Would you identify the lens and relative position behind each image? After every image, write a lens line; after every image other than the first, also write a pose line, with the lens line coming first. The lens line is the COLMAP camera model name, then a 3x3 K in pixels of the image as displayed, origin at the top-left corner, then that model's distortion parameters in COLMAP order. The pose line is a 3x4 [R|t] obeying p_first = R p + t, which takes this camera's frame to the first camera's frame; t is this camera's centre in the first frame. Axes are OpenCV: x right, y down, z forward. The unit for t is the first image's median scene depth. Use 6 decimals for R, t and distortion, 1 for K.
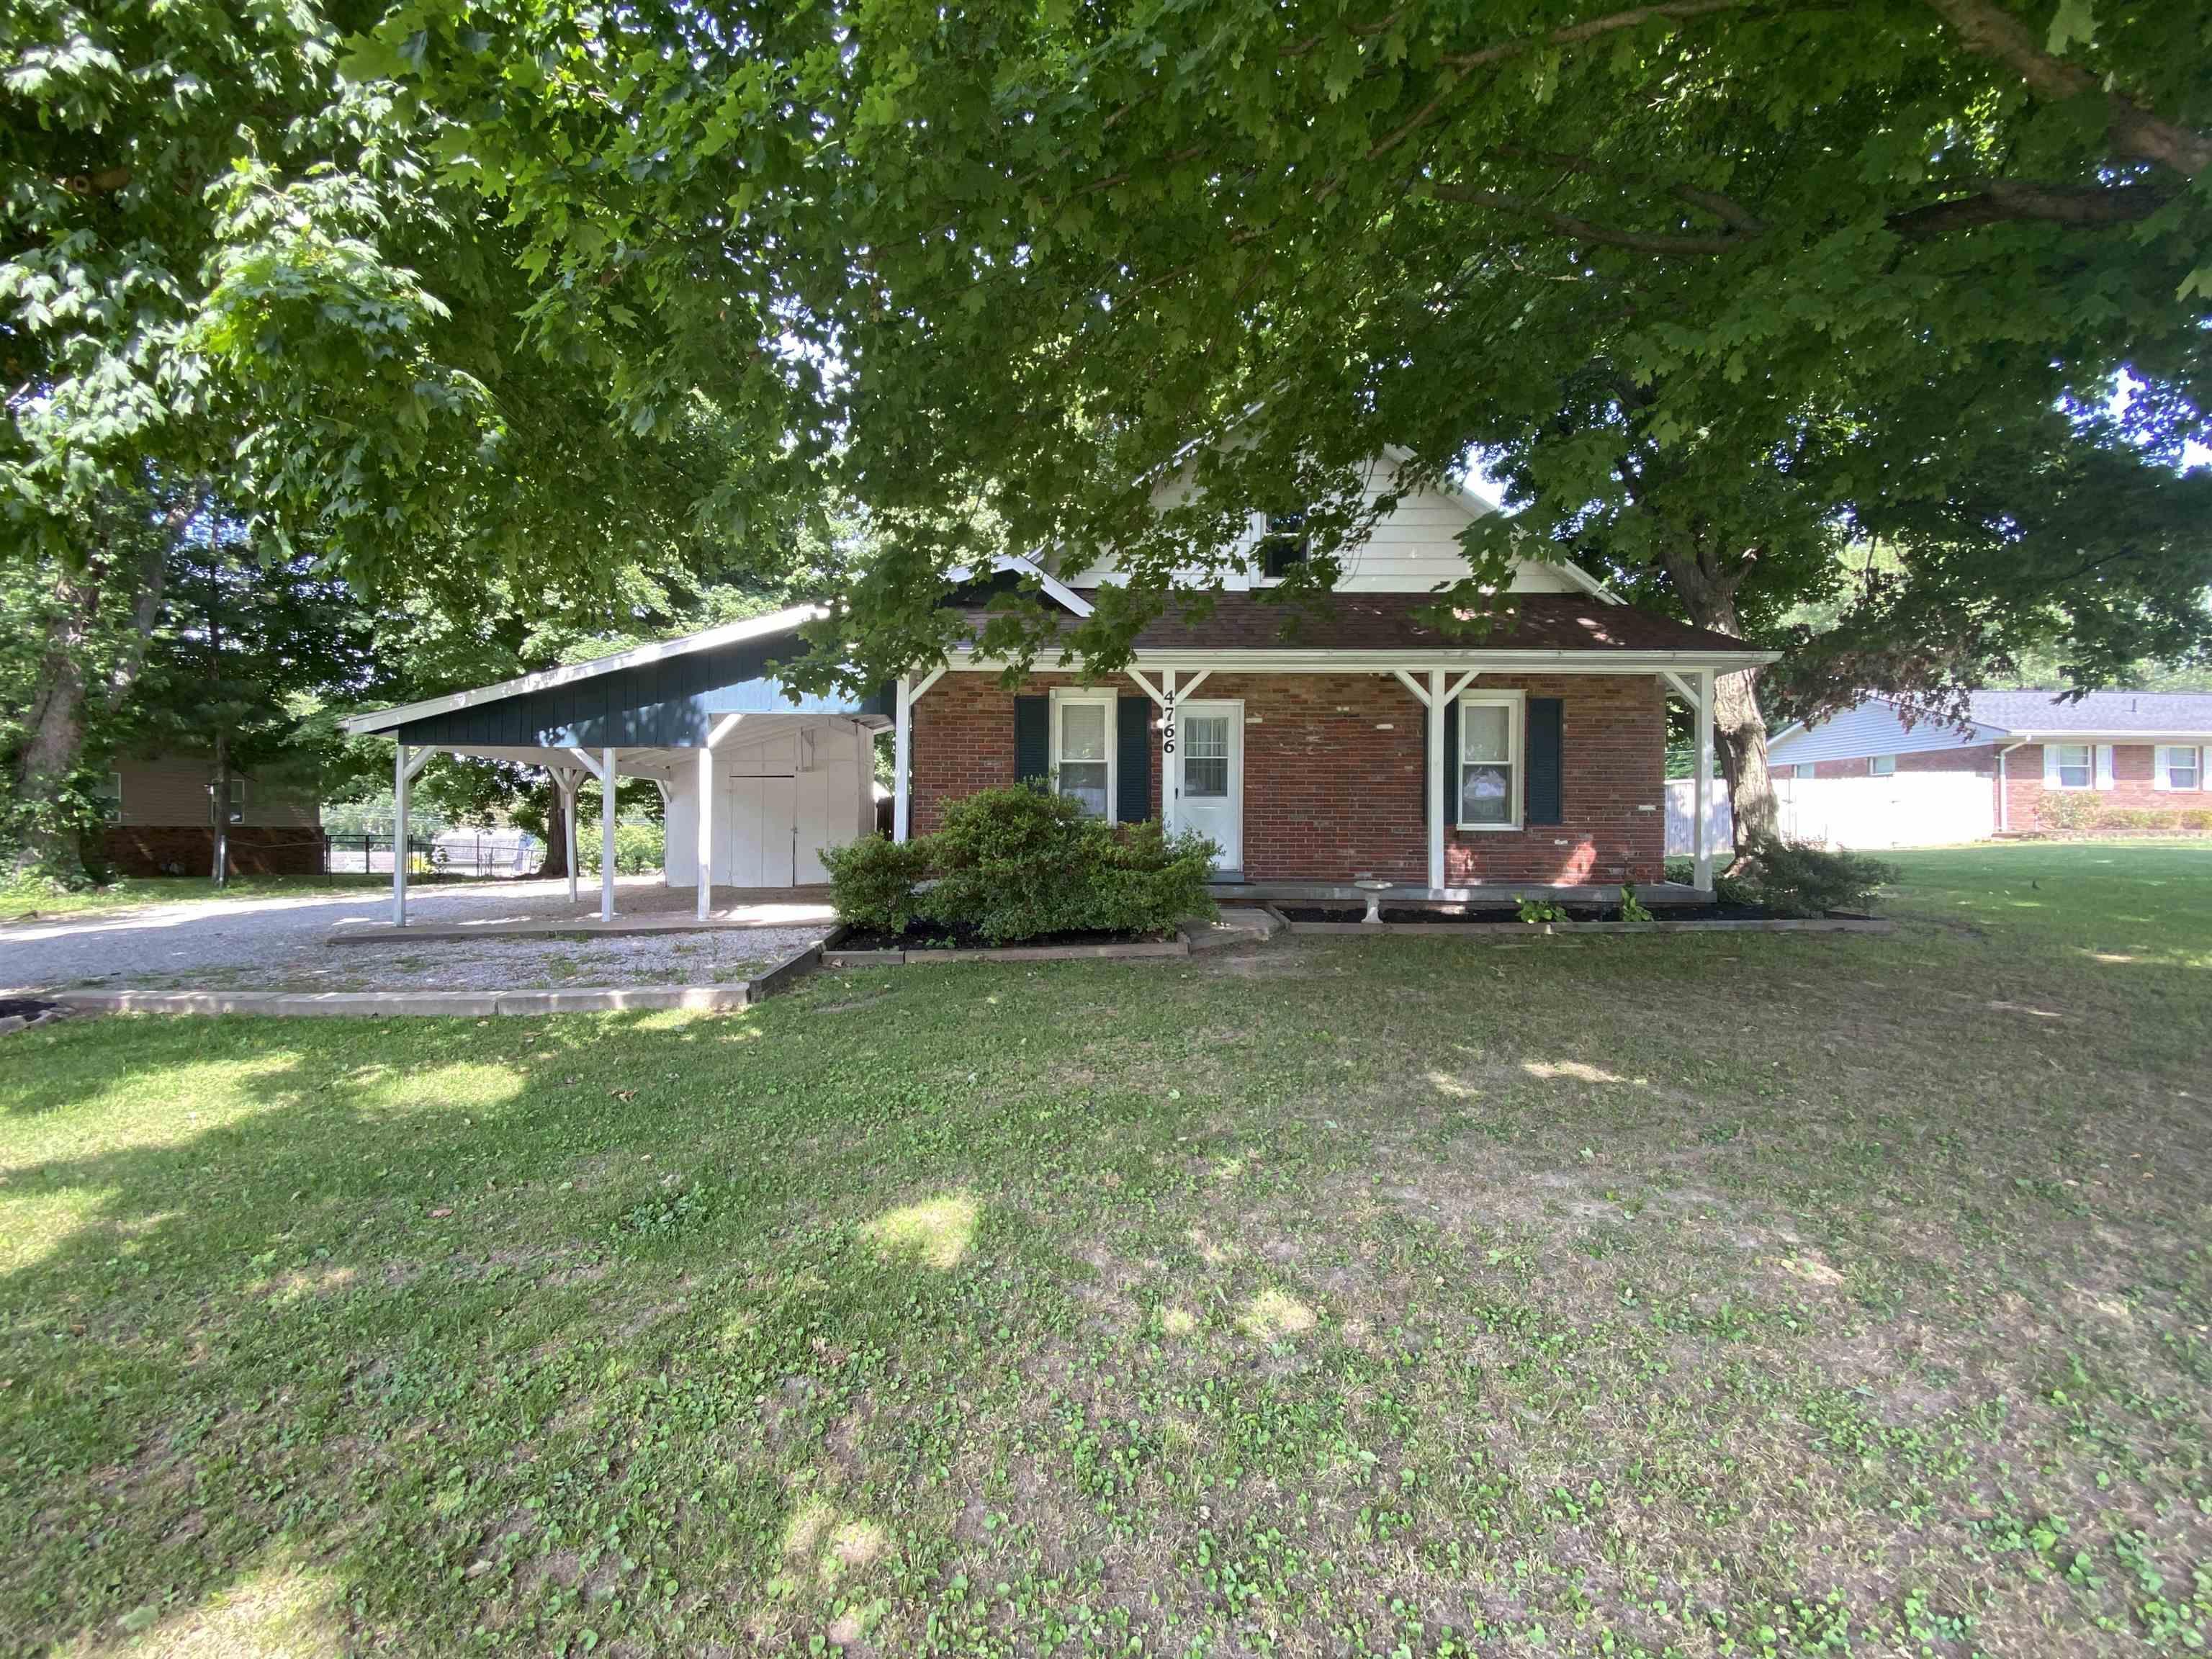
lens RADIAL K [[897.7, 0, 1096.0], [0, 897.7, 827.3], [0, 0, 1]] dist [0.021305, -0.019528]
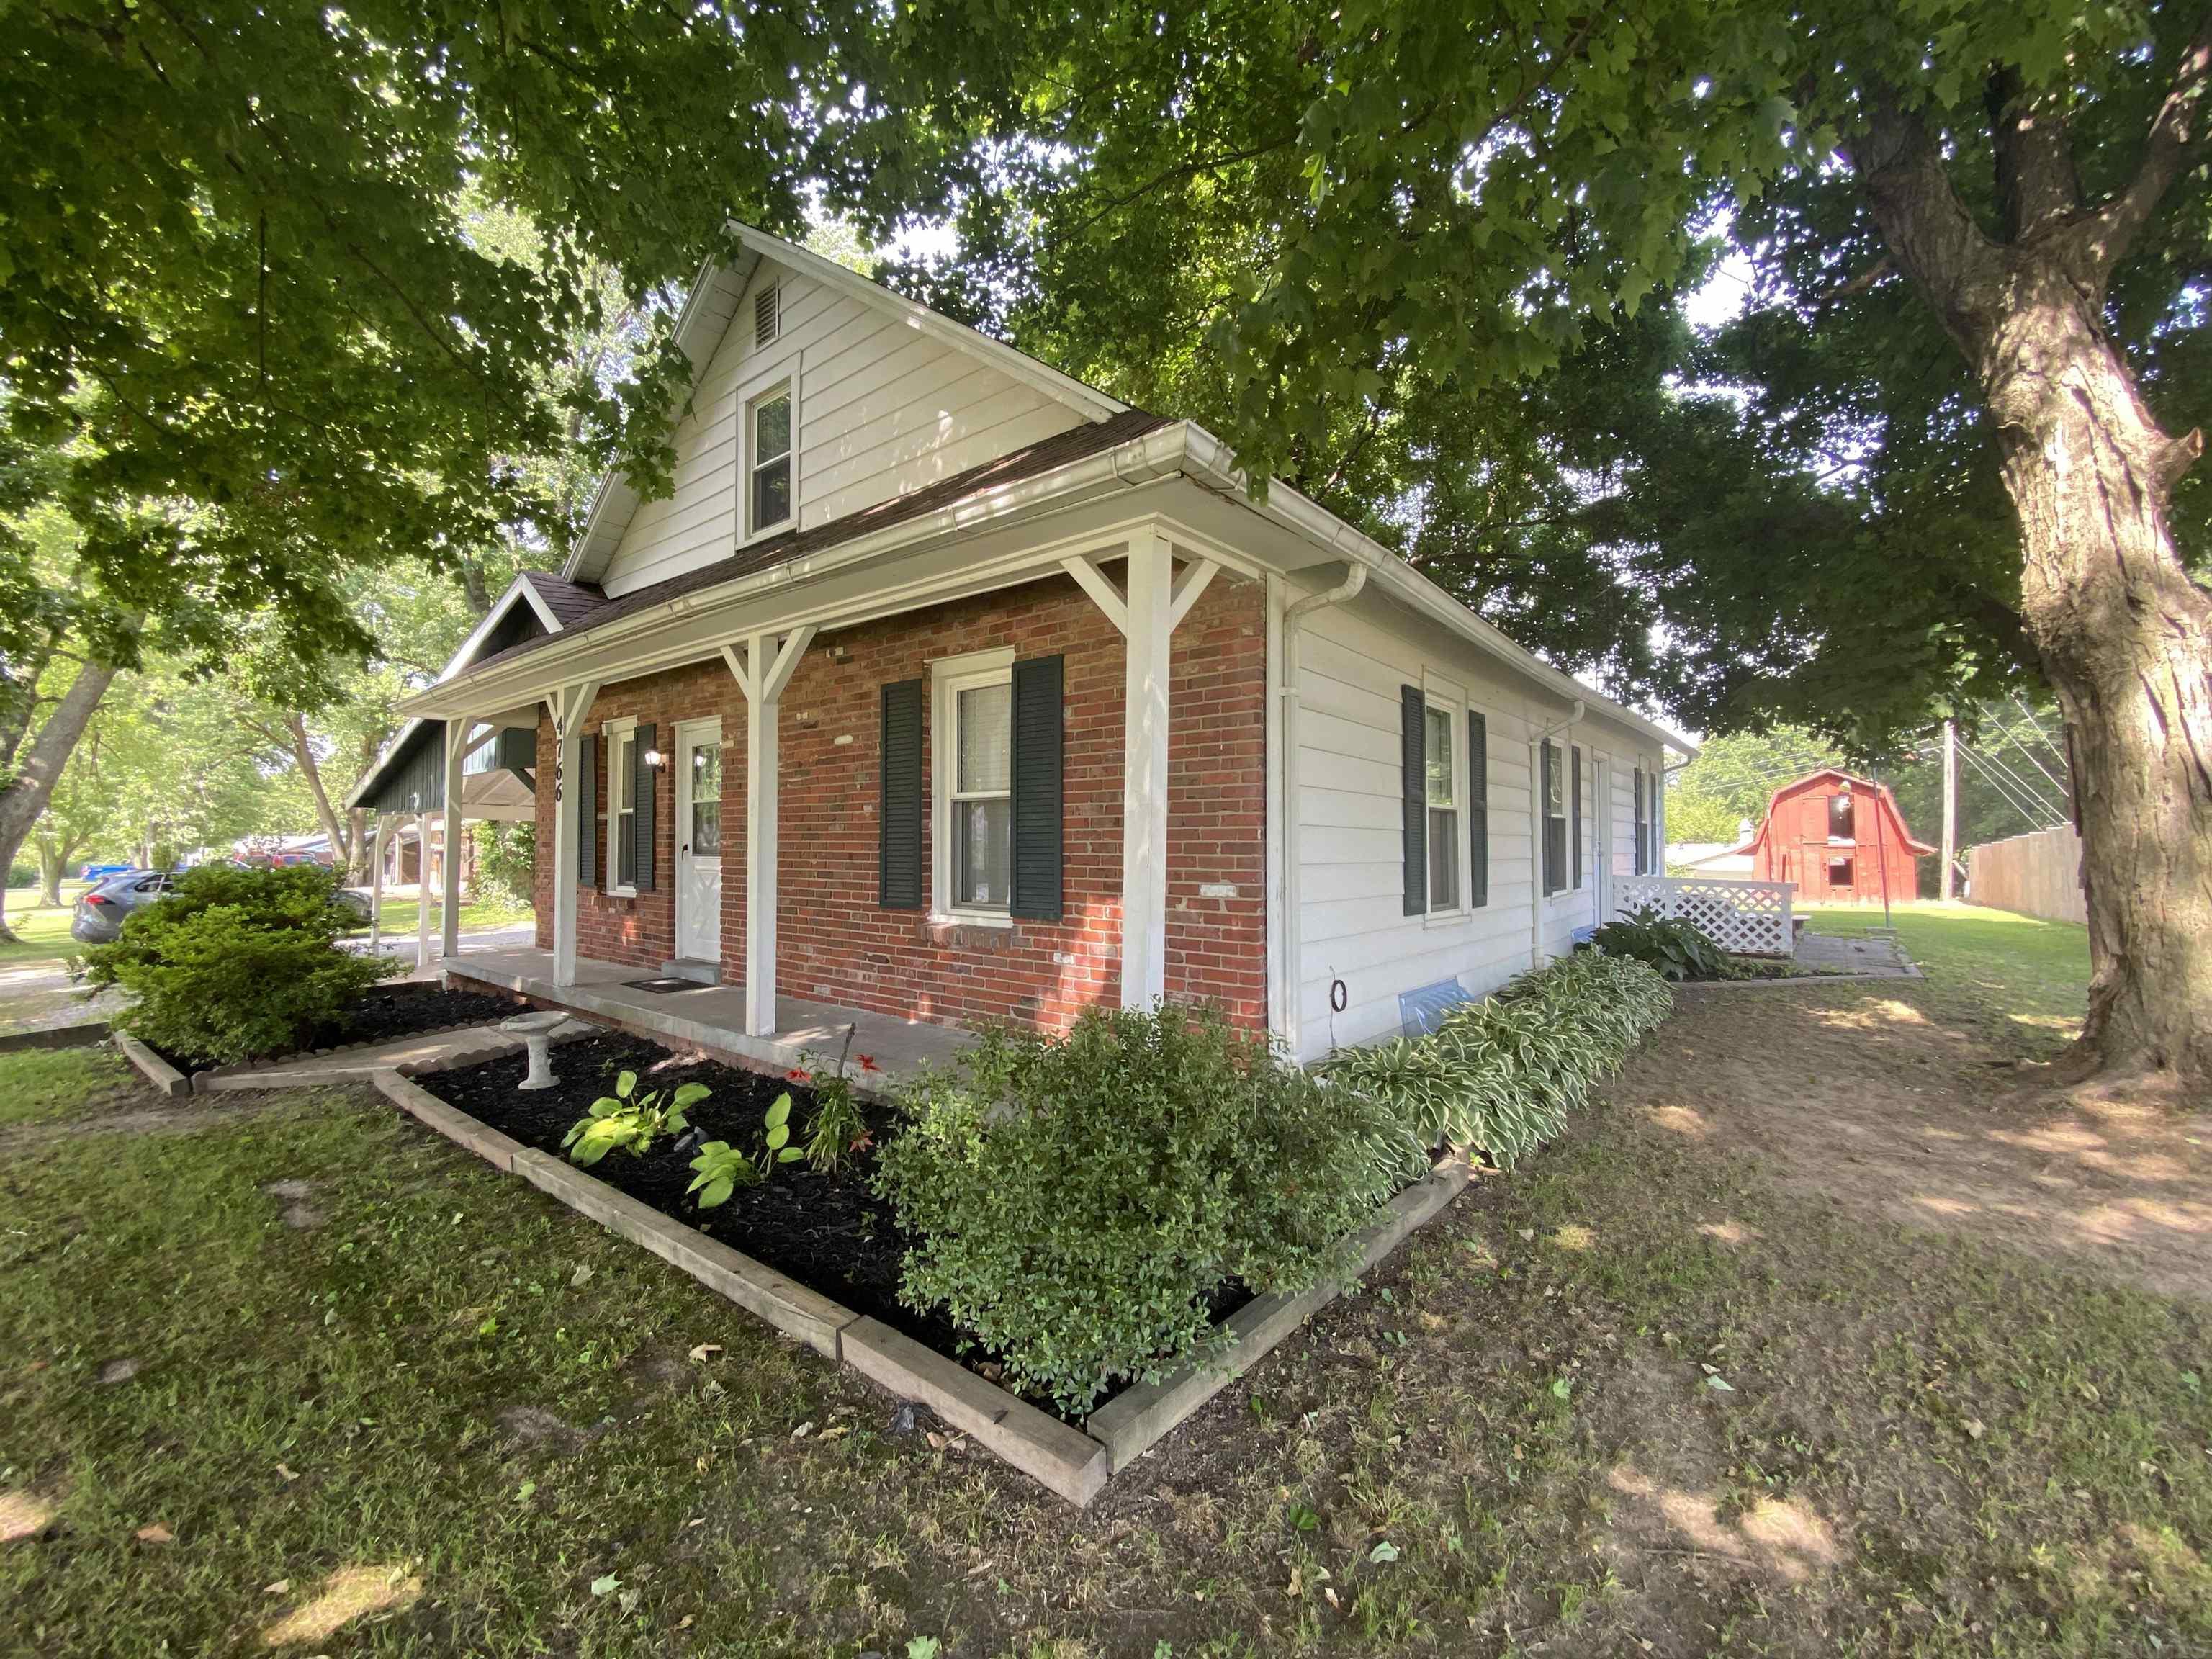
lens RADIAL K [[897.7, 0, 1096.0], [0, 897.7, 827.3], [0, 0, 1]] dist [0.021305, -0.019528]
pose [[0.782666, -0.015548, -0.622247, 0.824514], [0.004783, 0.999809, -0.018966, -0.043159], [0.622423, 0.011867, 0.782591, 0.647886]]
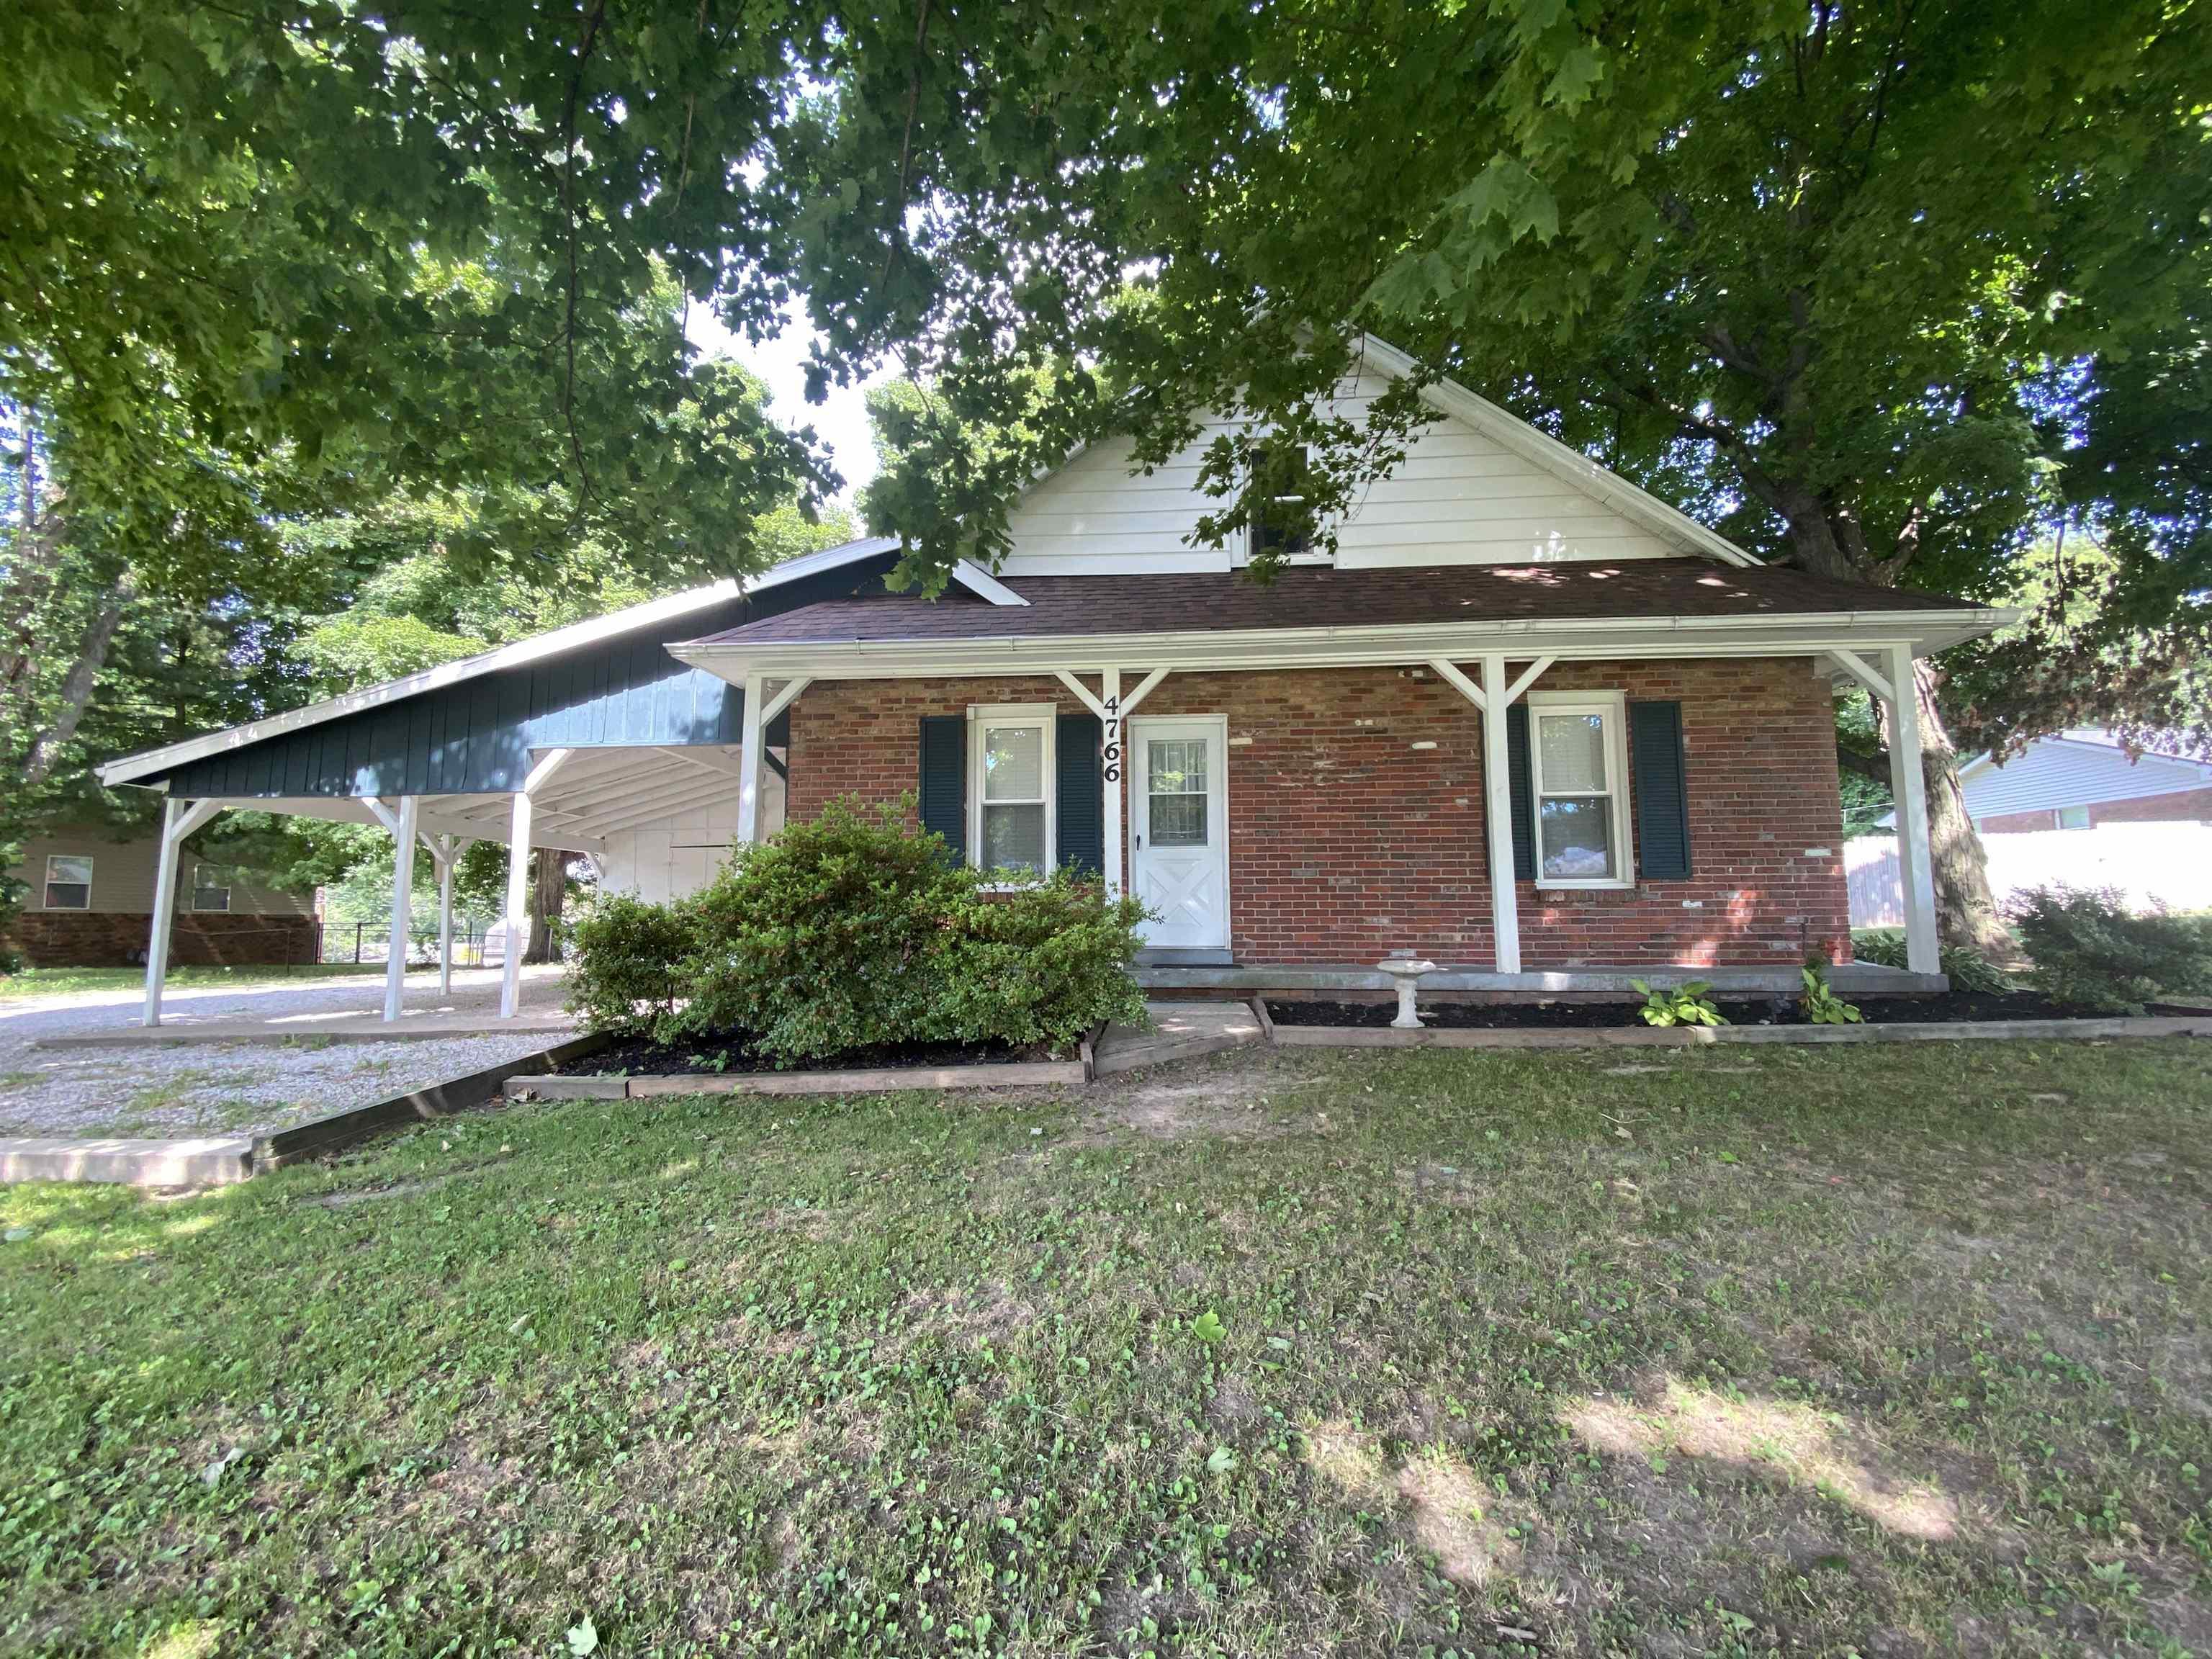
lens RADIAL K [[890.8, 0, 1104.3], [0, 890.8, 823.8], [0, 0, 1]] dist [0.023540, -0.018527]
pose [[0.996942, -0.017896, -0.076068, 0.119627], [0.010219, 0.994921, -0.100142, 0.019797], [0.077474, 0.099059, 0.992061, 0.278060]]
